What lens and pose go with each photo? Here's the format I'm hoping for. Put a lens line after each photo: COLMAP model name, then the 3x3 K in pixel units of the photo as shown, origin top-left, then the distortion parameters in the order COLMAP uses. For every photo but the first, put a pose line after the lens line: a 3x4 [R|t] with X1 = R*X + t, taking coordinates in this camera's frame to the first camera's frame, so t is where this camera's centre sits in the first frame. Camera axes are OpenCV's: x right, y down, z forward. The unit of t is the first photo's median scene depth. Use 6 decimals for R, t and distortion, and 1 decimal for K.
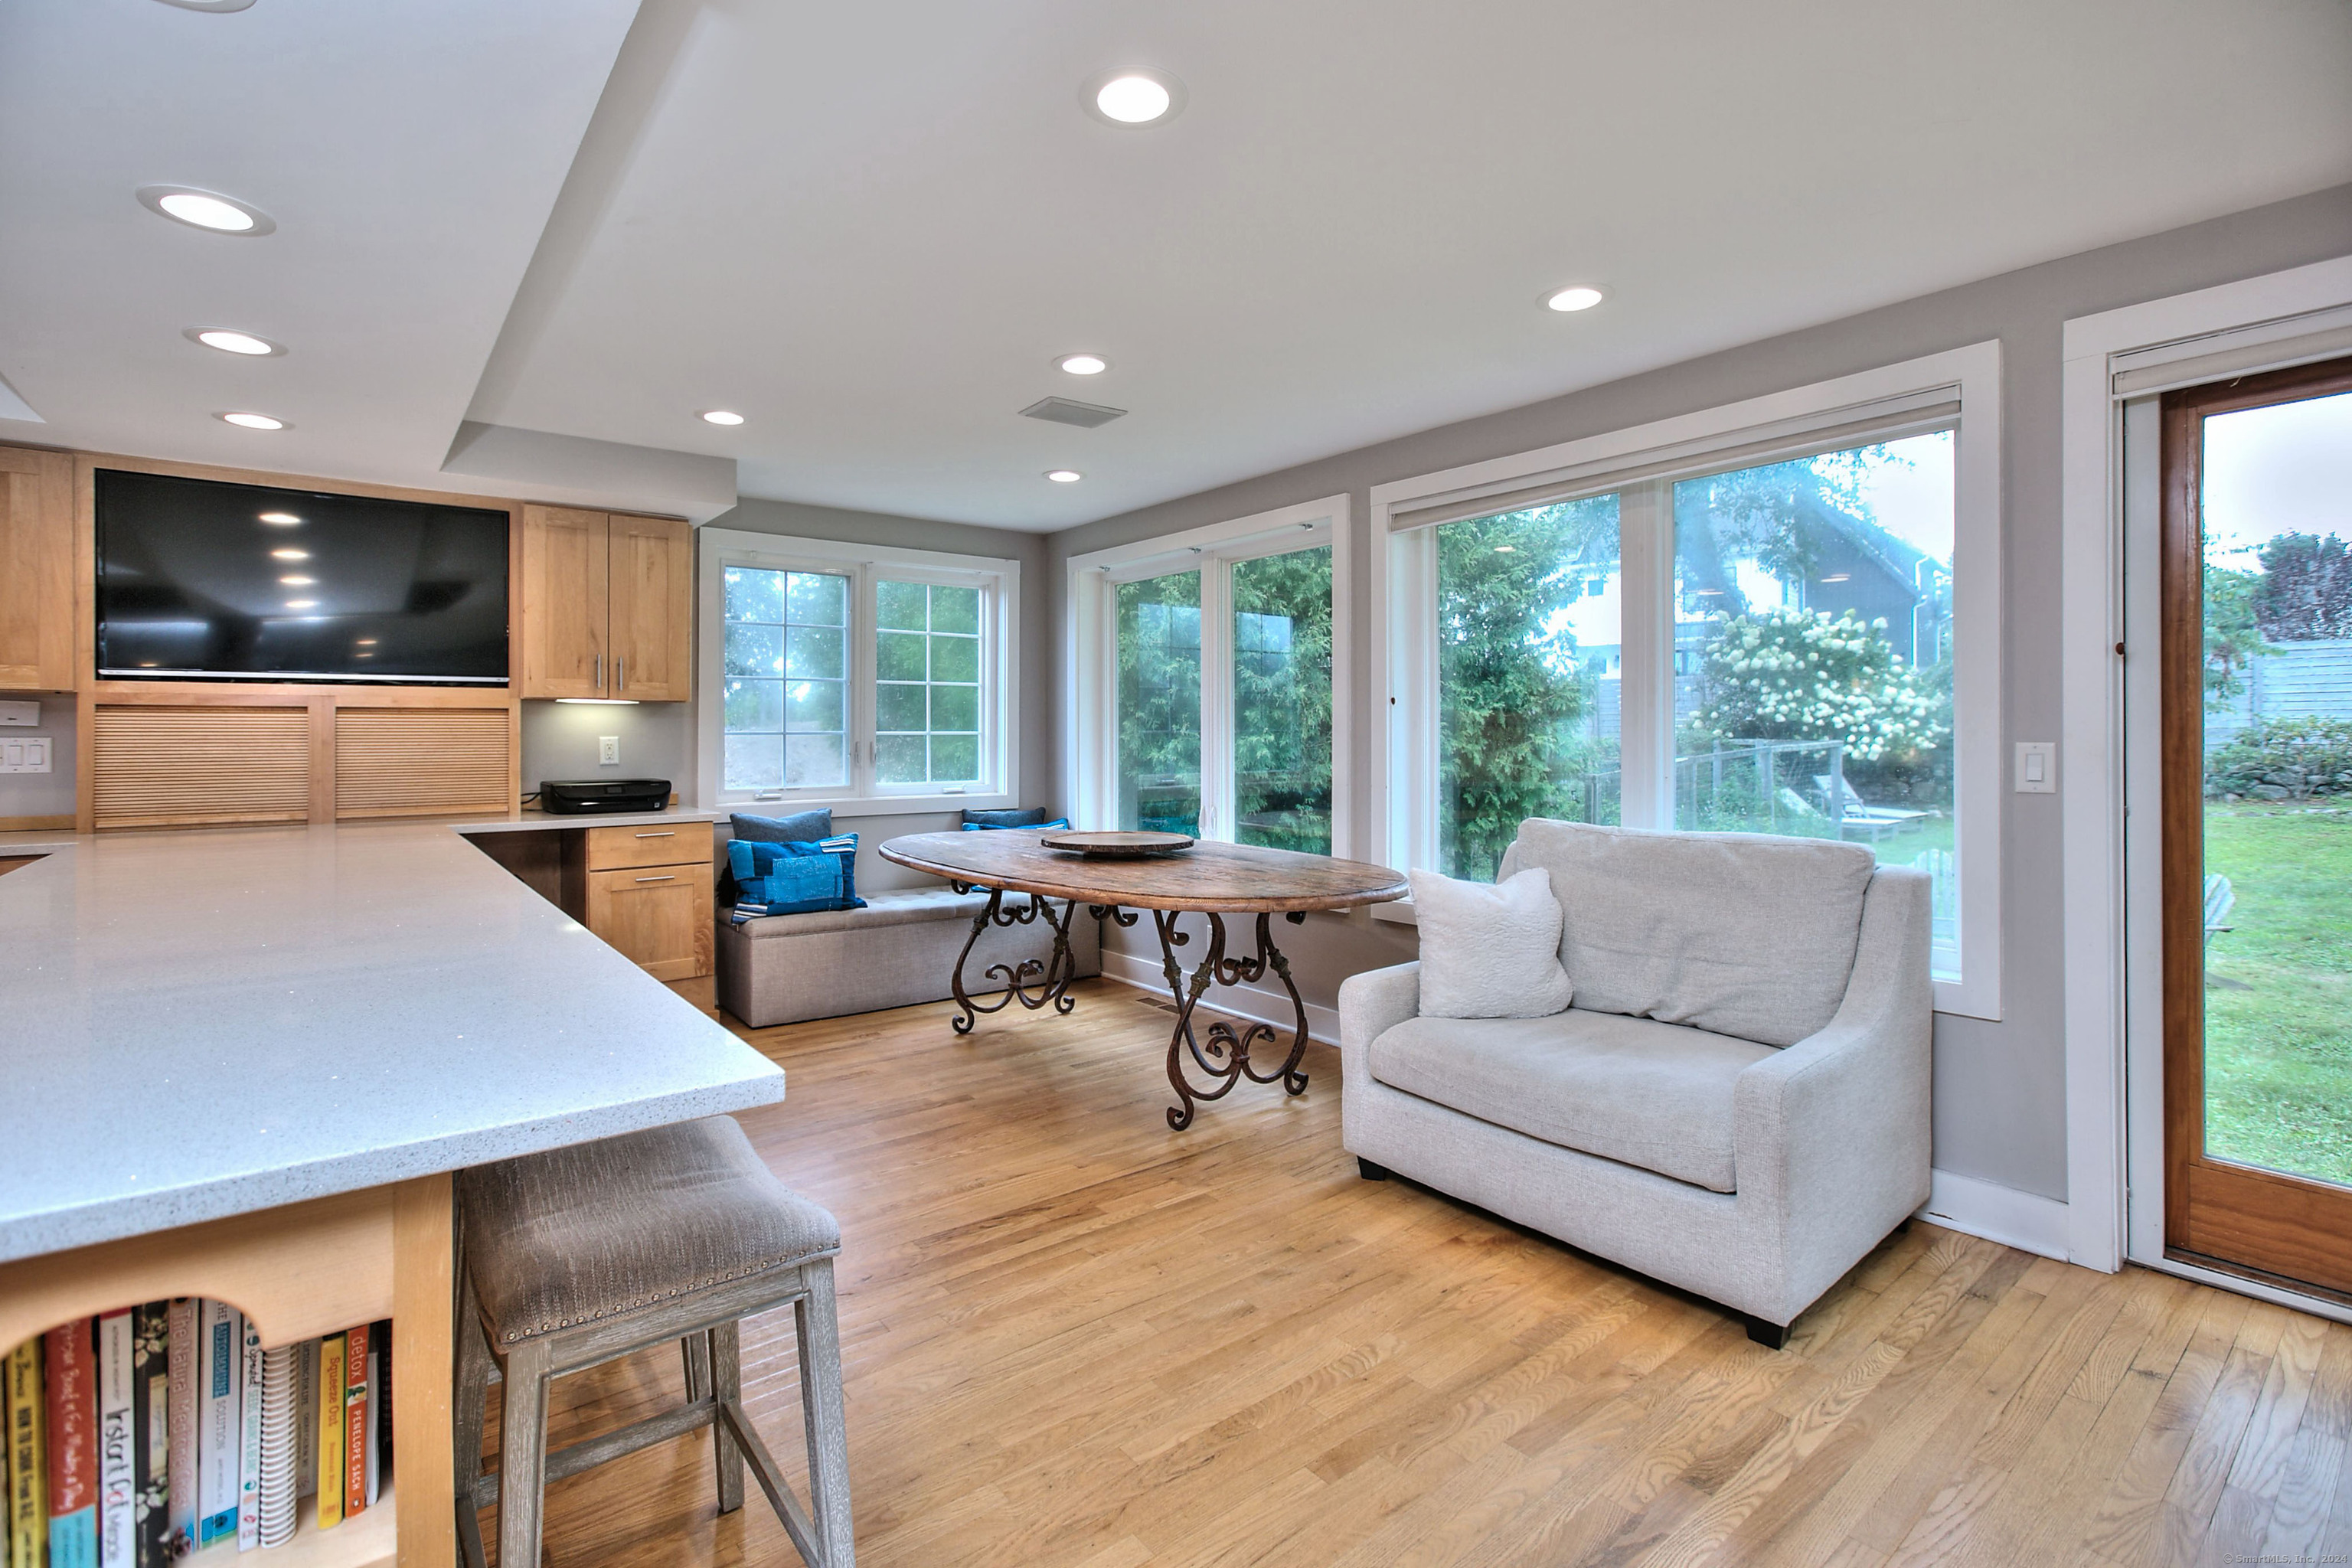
lens RADIAL K [[1083.2, 0, 1149.1], [0, 1083.2, 730.8], [0, 0, 1]] dist [-0.017997, -0.001664]
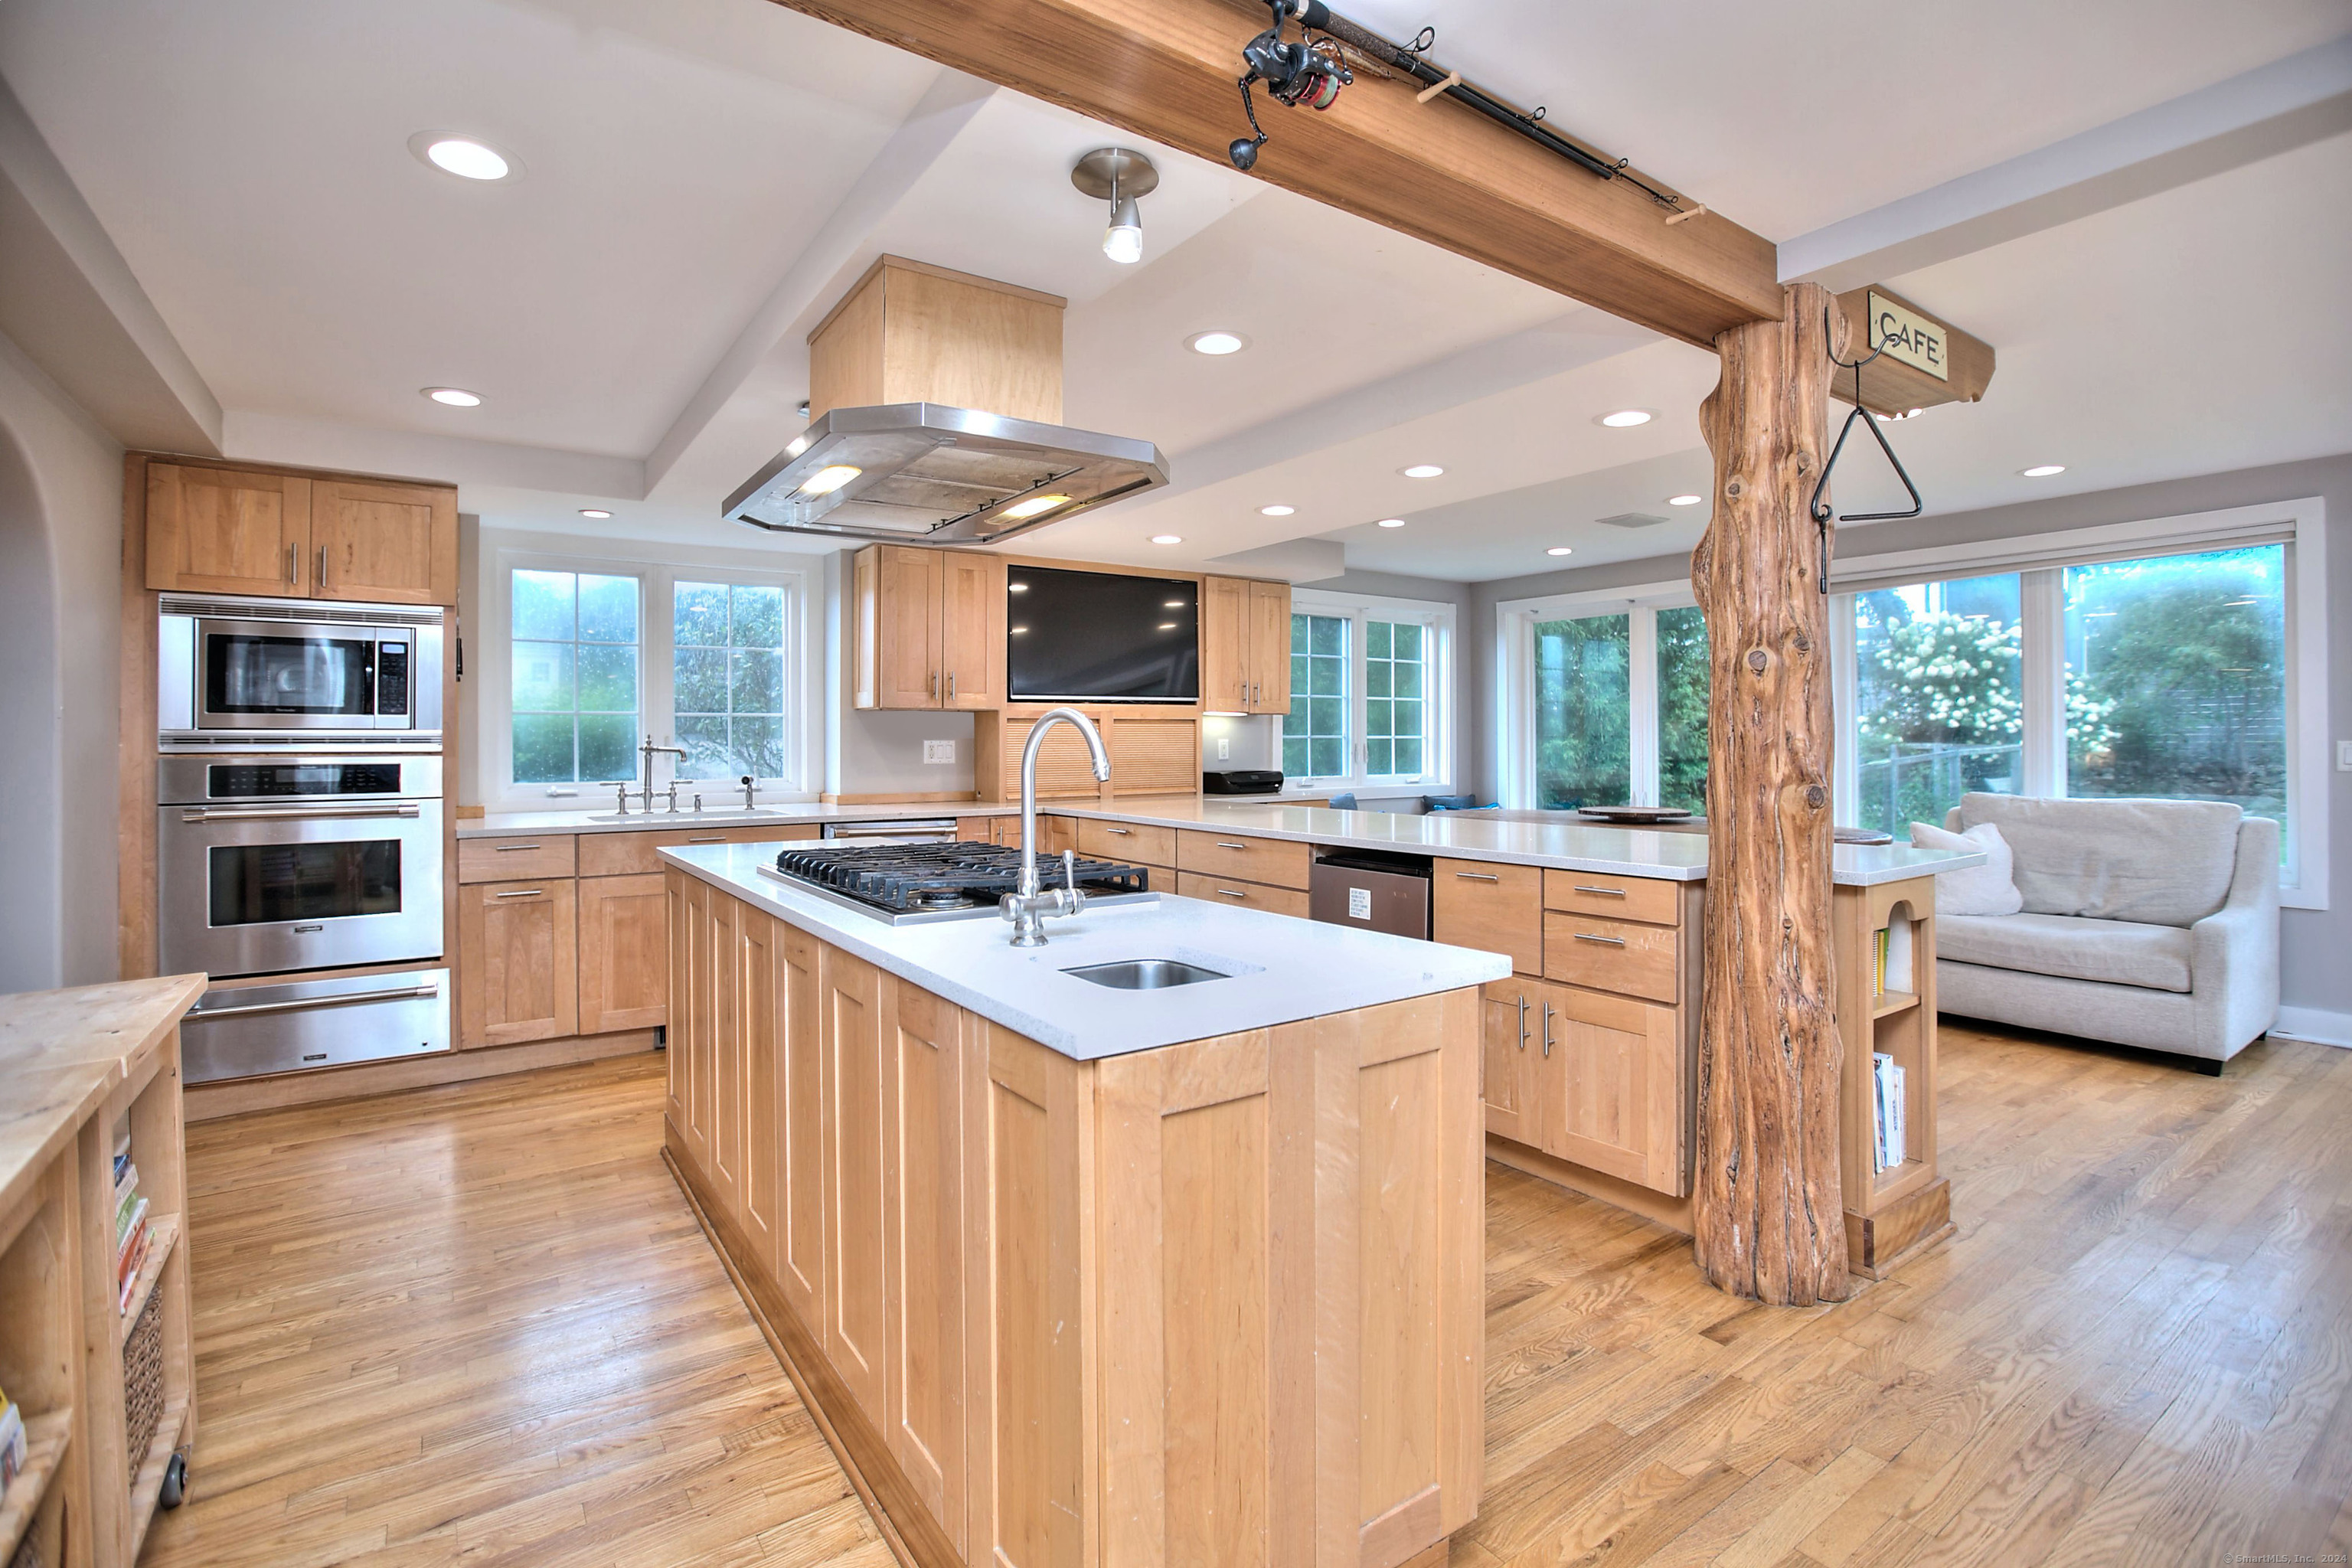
lens RADIAL K [[1083.2, 0, 1177.5], [0, 1083.2, 744.5], [0, 0, 1]] dist [-0.017997, -0.001664]
pose [[0.997992, -0.001042, -0.063328, -0.095613], [0.001460, 0.999977, 0.006567, 0.000516], [0.063320, -0.006647, 0.997971, -0.081189]]
